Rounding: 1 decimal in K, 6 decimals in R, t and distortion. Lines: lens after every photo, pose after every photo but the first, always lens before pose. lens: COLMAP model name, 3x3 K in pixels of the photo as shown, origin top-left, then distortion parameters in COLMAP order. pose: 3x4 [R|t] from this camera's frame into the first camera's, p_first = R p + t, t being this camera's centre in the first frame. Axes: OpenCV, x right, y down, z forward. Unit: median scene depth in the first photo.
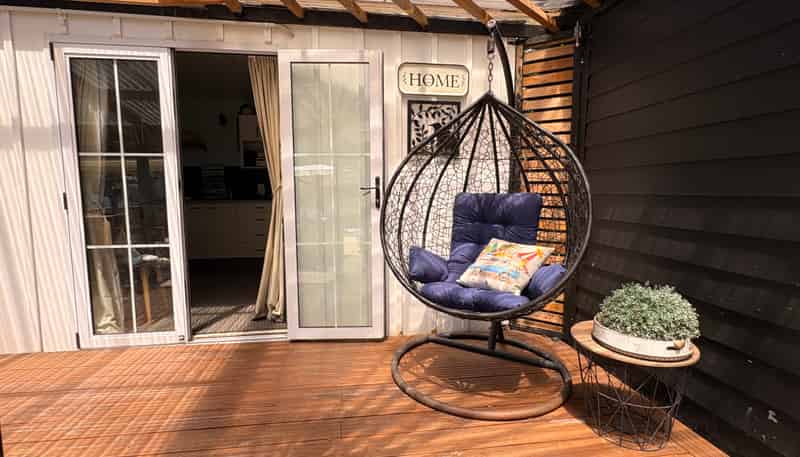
lens RADIAL K [[378.6, 0, 400.0], [0, 378.6, 228.5], [0, 0, 1]] dist [-0.000402, -0.000287]
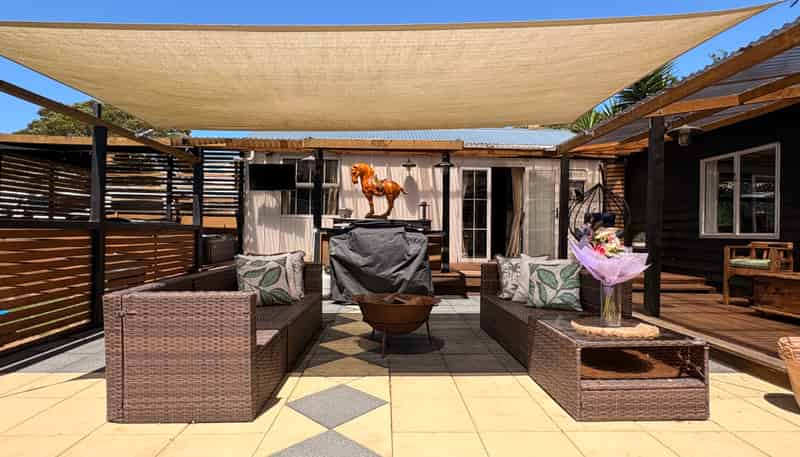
lens RADIAL K [[419.2, 0, 400.0], [0, 419.2, 228.5], [0, 0, 1]] dist [-0.000465, -0.000139]
pose [[0.995255, 0.014066, -0.096275, -0.994494], [-0.024937, 0.993320, -0.112665, 0.442601], [0.094048, 0.114531, 0.988958, -2.418416]]
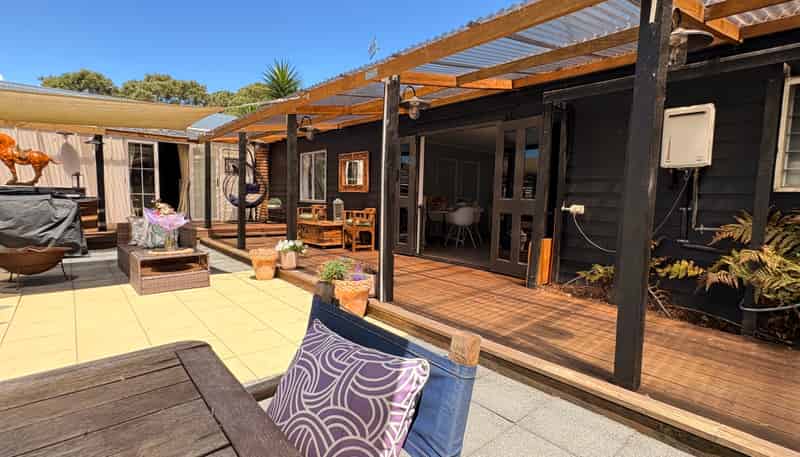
lens RADIAL K [[378.6, 0, 400.0], [0, 378.6, 228.5], [0, 0, 1]] dist [-0.000402, -0.000287]
pose [[0.829955, -0.026483, 0.557201, -0.708298], [0.035540, 0.999353, -0.005440, 0.486261], [-0.556696, 0.024317, 0.830360, -3.373317]]
